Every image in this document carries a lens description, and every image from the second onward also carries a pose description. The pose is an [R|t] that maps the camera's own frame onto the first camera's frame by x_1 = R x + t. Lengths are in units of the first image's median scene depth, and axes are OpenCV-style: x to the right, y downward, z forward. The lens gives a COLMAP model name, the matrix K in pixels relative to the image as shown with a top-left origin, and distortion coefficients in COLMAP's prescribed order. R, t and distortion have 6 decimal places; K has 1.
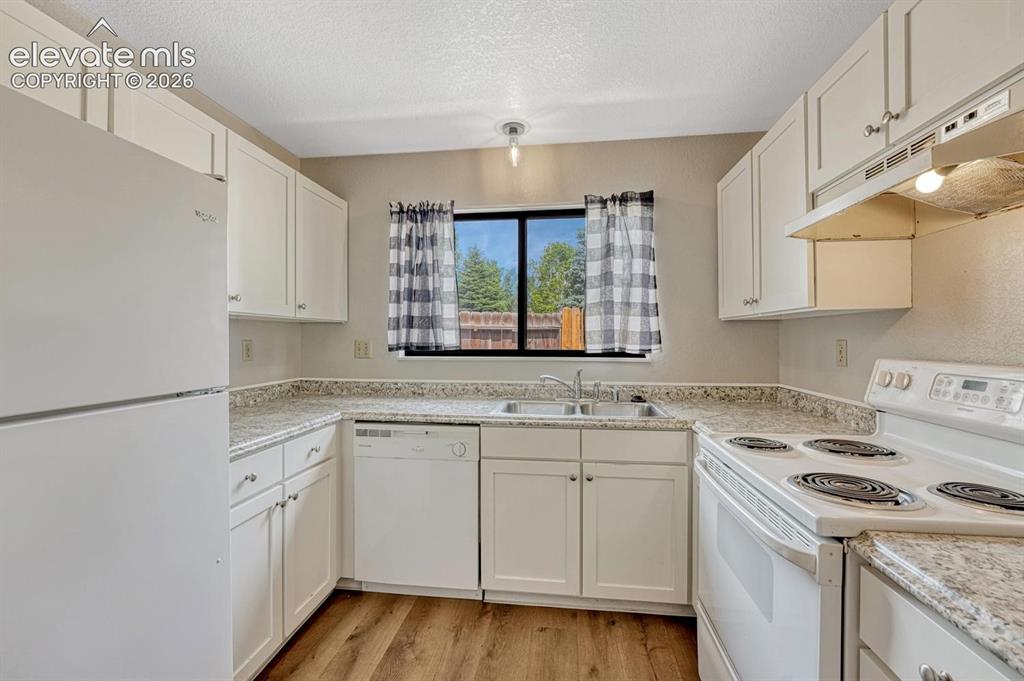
lens RADIAL K [[430.1, 0, 512.2], [0, 430.1, 336.3], [0, 0, 1]] dist [-0.000264, 0.000740]
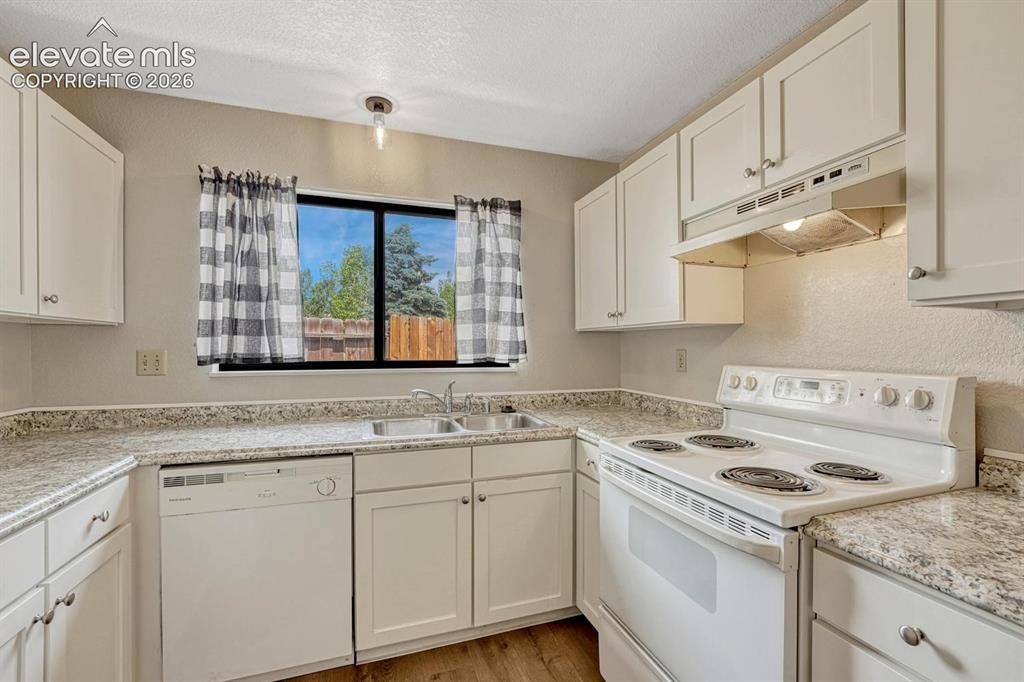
lens RADIAL K [[430.3, 0, 510.8], [0, 430.3, 347.1], [0, 0, 1]] dist [-0.004151, -0.000468]
pose [[0.900694, 0.000748, 0.434454, -0.161042], [-0.002481, 0.999991, 0.003422, -0.000624], [-0.434447, -0.004160, 0.900688, 0.129657]]
